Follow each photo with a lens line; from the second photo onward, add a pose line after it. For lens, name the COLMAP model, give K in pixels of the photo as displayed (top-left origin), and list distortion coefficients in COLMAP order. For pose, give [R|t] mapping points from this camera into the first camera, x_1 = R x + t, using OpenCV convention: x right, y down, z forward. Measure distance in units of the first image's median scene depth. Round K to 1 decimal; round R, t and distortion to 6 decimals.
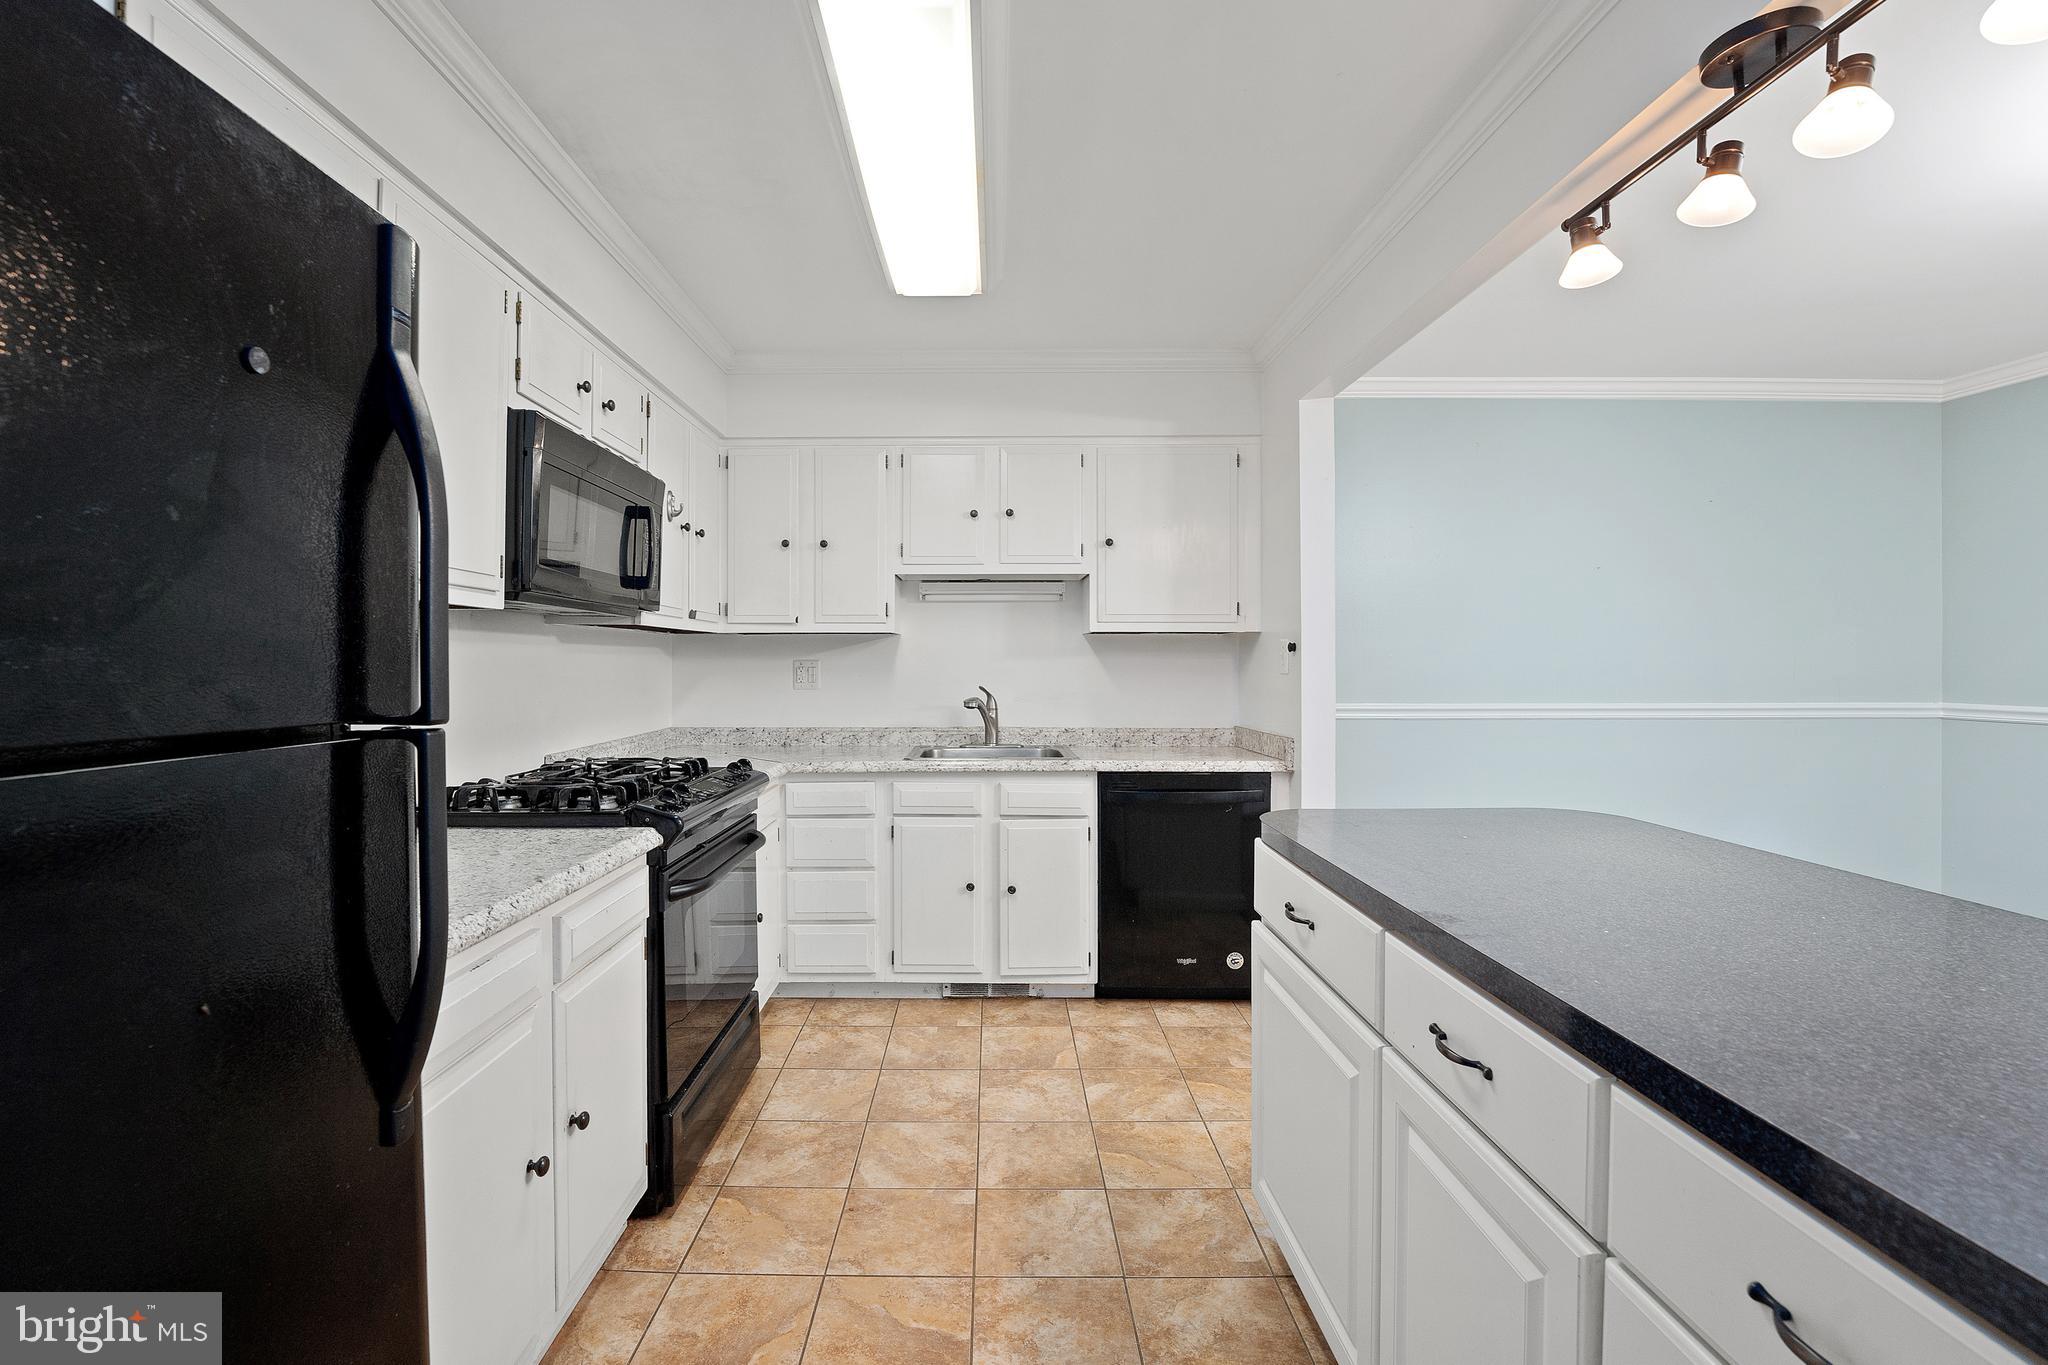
lens RADIAL K [[856.6, 0, 999.0], [0, 856.6, 666.2], [0, 0, 1]] dist [-0.021387, 0.001760]
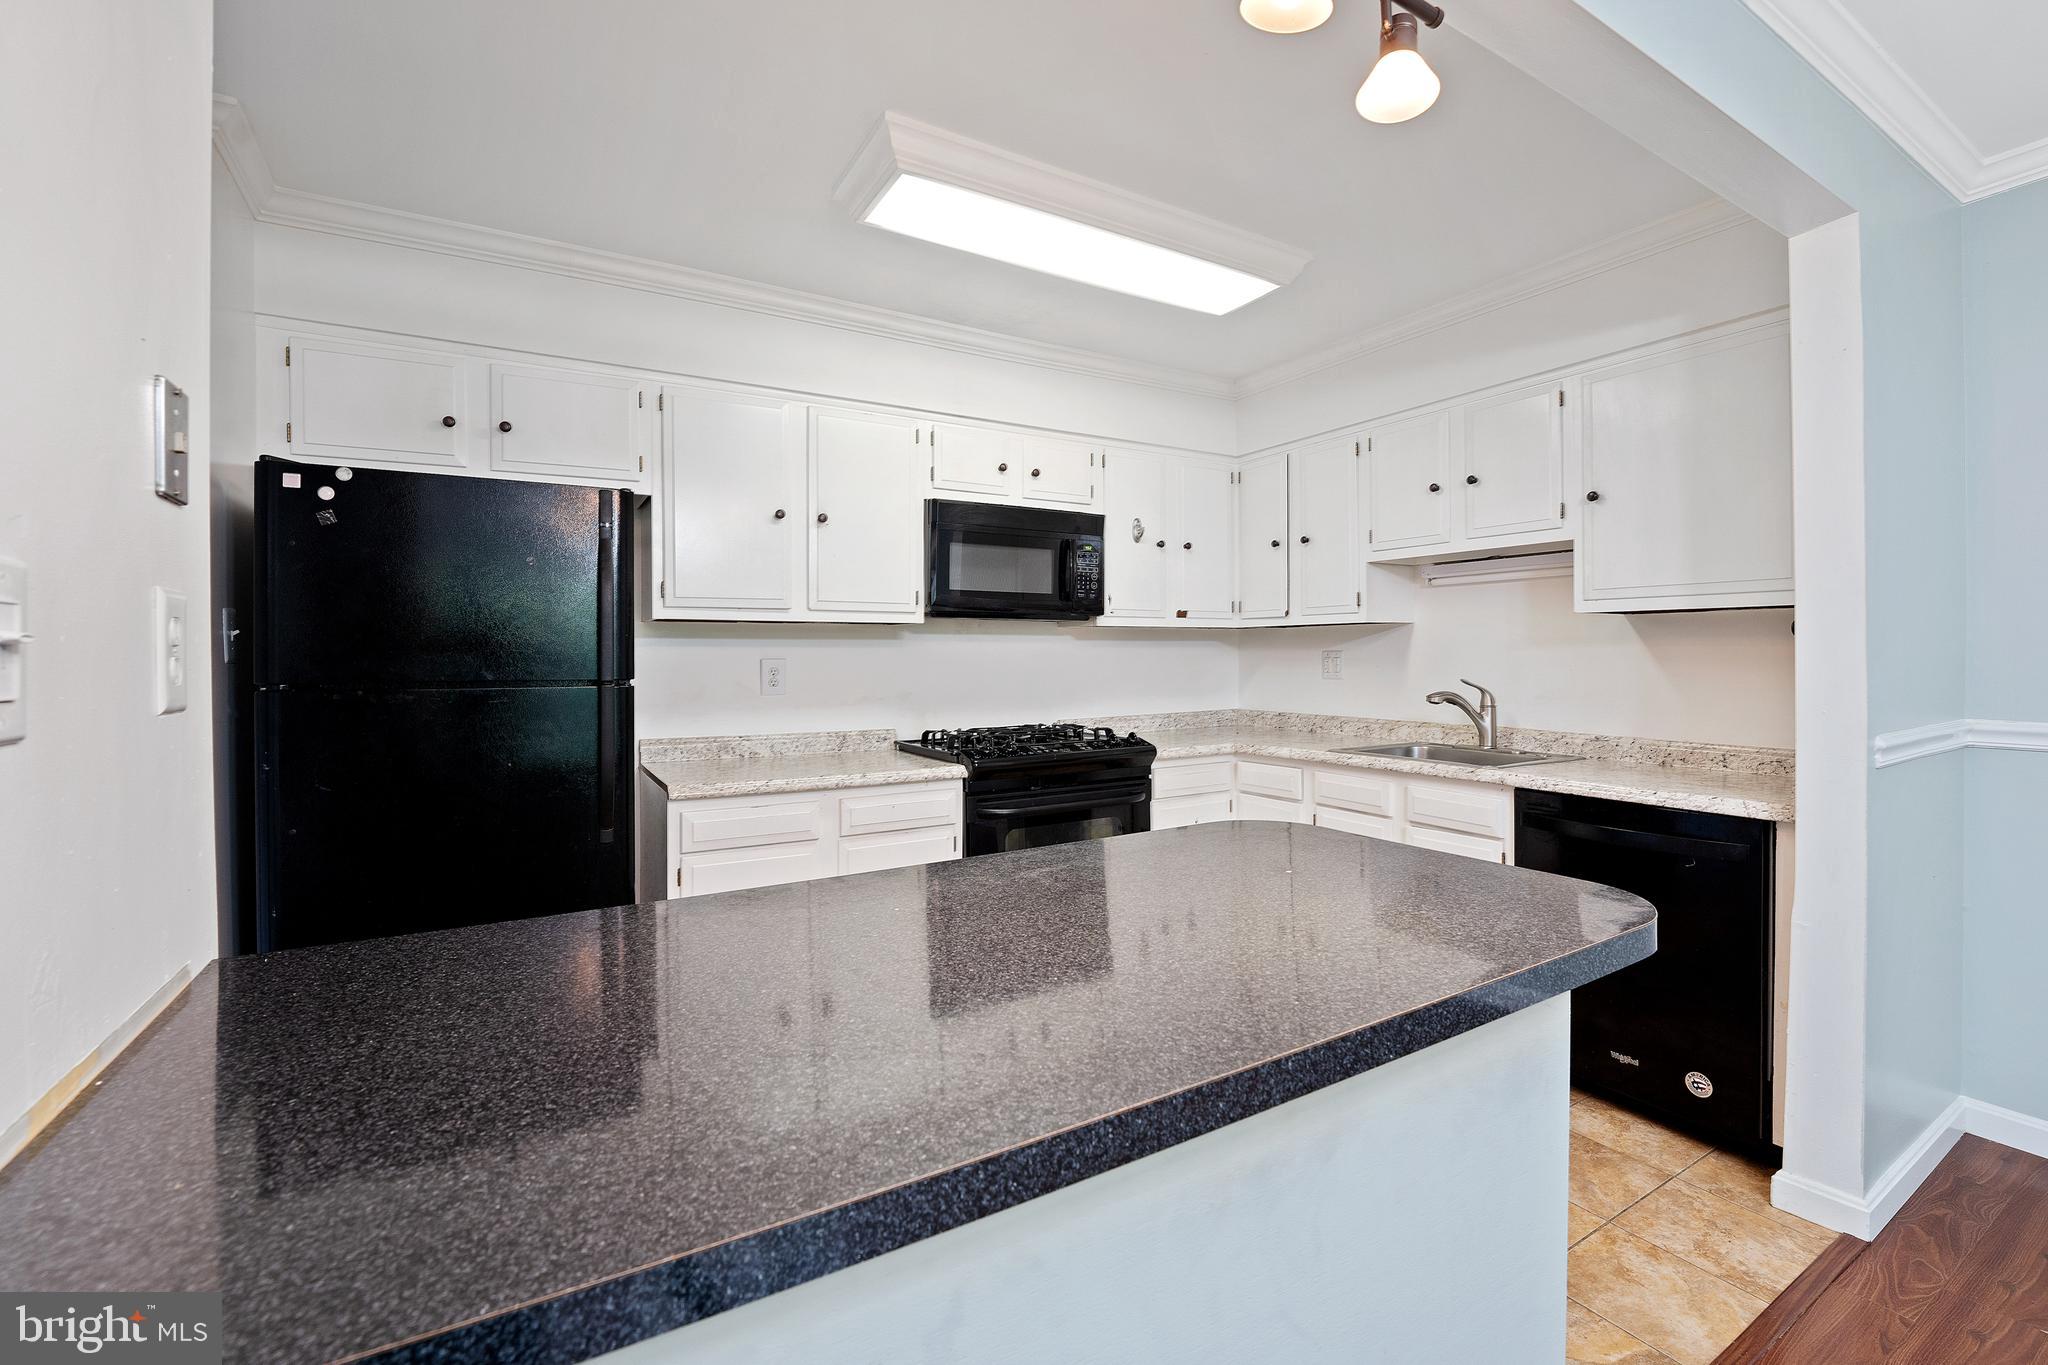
lens RADIAL K [[856.6, 0, 1021.9], [0, 856.6, 665.6], [0, 0, 1]] dist [-0.021387, 0.001760]
pose [[0.523613, 0.009477, -0.851903, 0.609567], [0.000973, 0.999931, 0.011721, -0.002194], [0.851955, -0.006966, 0.523568, 0.192230]]
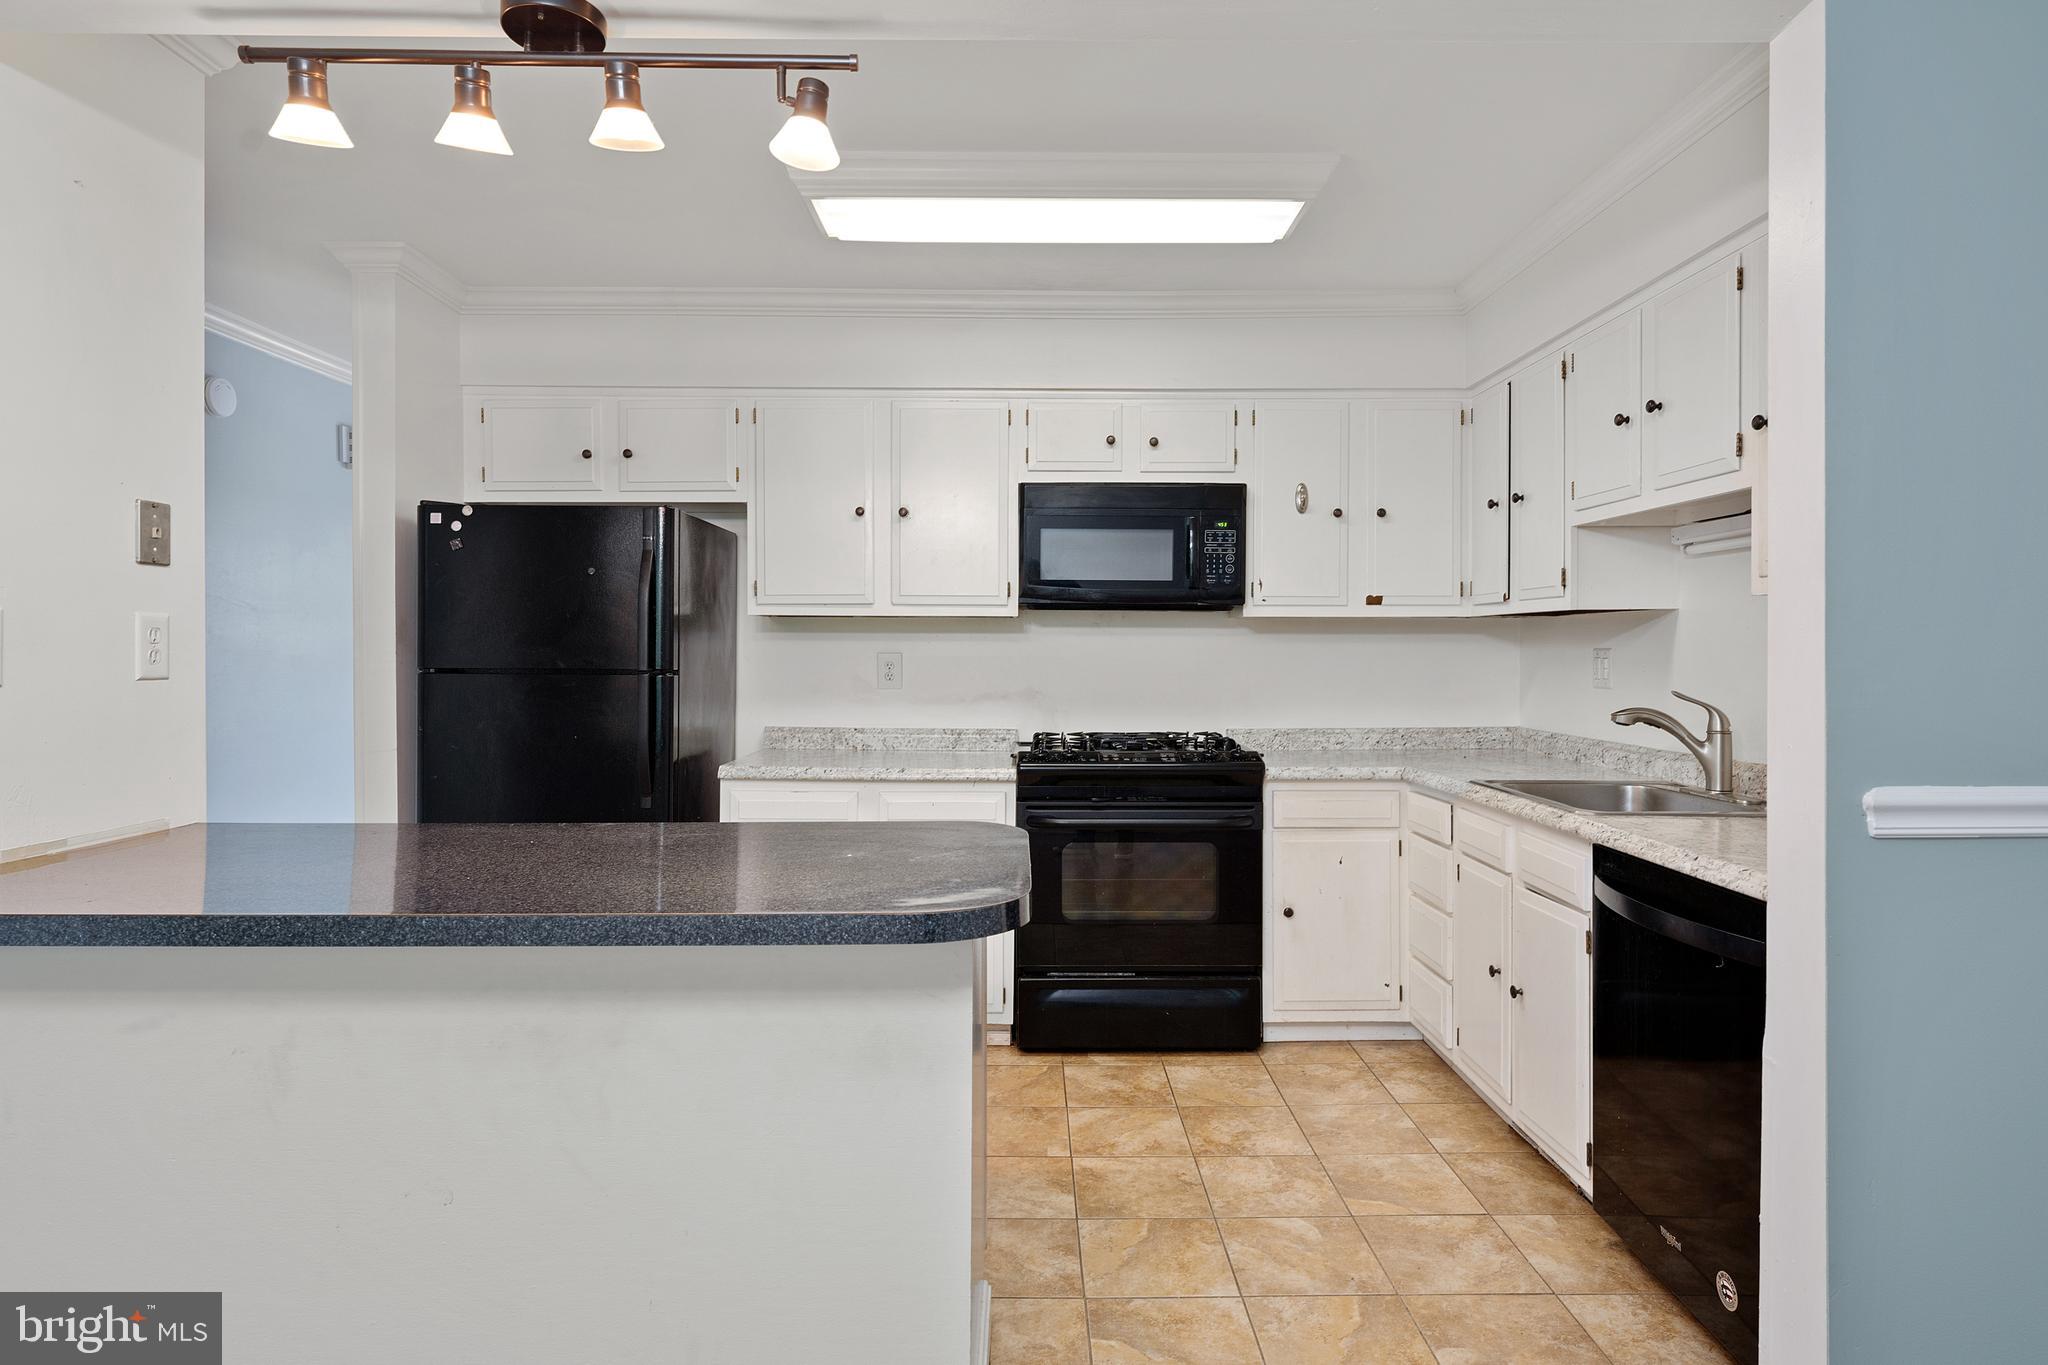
lens RADIAL K [[1124.1, 0, 1044.2], [0, 1124.1, 651.8], [0, 0, 1]] dist [0.000950, 0.001010]
pose [[0.030554, 0.005470, -0.999518, 0.950879], [-0.006251, 0.999967, 0.005282, -0.008389], [0.999514, 0.006087, 0.030588, 0.648640]]
